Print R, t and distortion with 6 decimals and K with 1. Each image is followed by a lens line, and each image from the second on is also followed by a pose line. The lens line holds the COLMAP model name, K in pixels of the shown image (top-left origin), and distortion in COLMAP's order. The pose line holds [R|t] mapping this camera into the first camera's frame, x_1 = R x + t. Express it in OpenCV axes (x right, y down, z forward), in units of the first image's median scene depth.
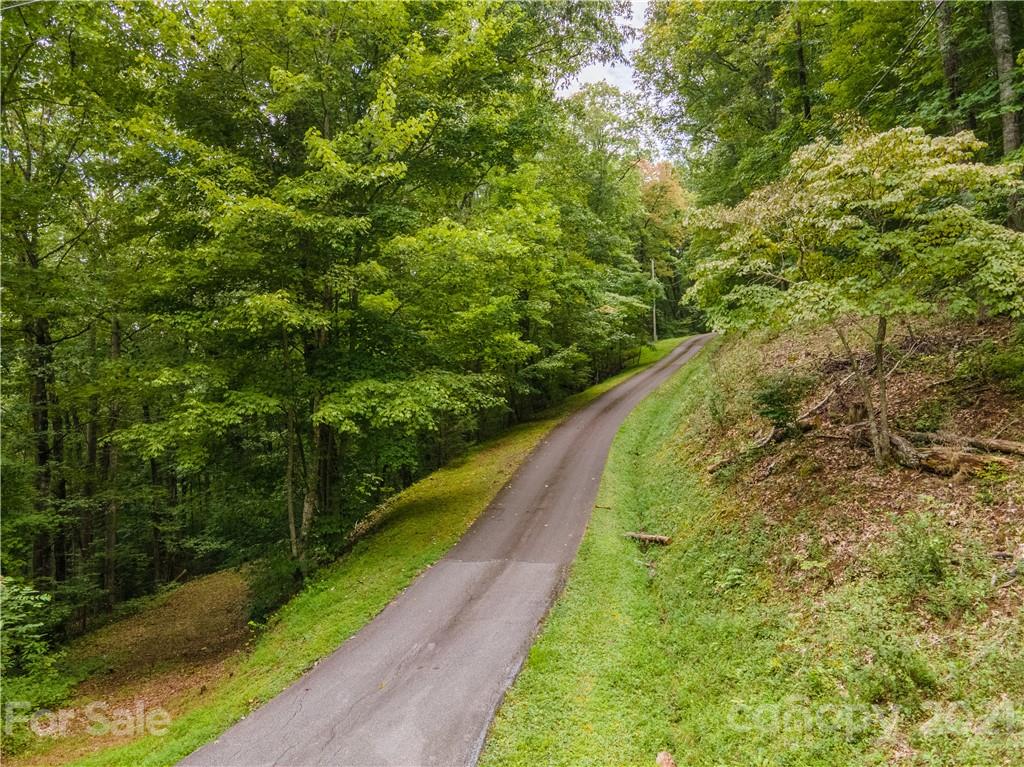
lens RADIAL K [[759.7, 0, 517.5], [0, 759.7, 381.3], [0, 0, 1]] dist [0.024214, 0.037280]
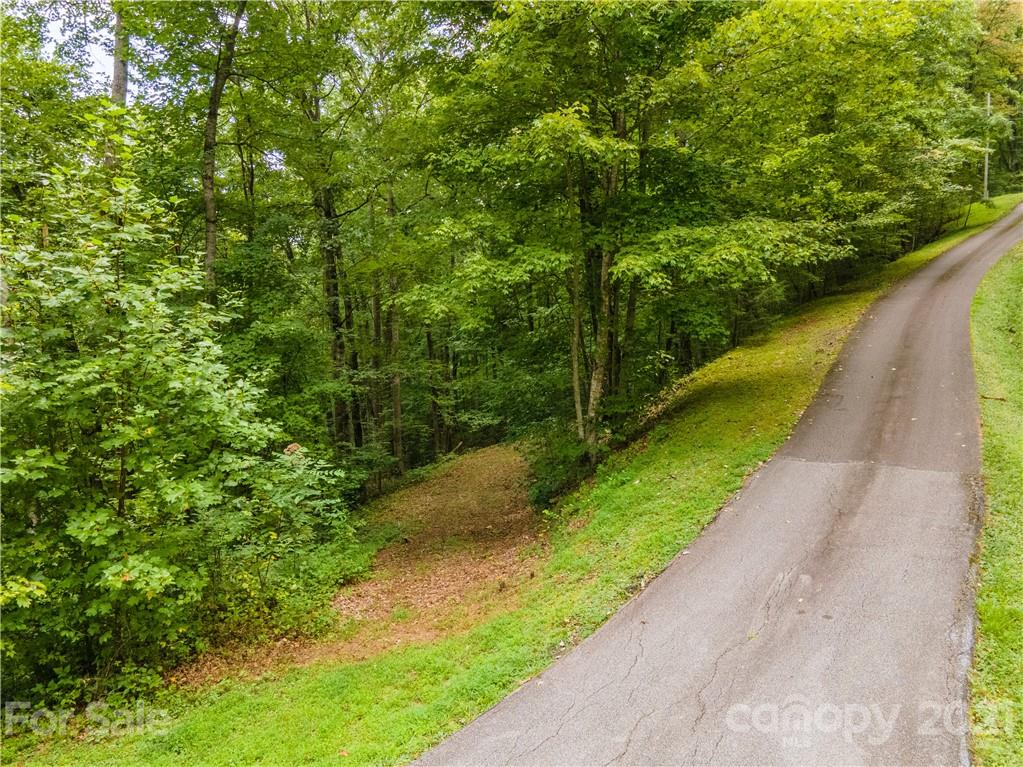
lens RADIAL K [[759.0, 0, 510.5], [0, 759.0, 389.0], [0, 0, 1]] dist [0.024214, 0.037280]
pose [[0.945438, 0.032992, -0.324126, -0.077954], [0.019335, 0.987424, 0.156905, 0.028554], [0.325227, -0.154611, 0.932911, 0.143228]]
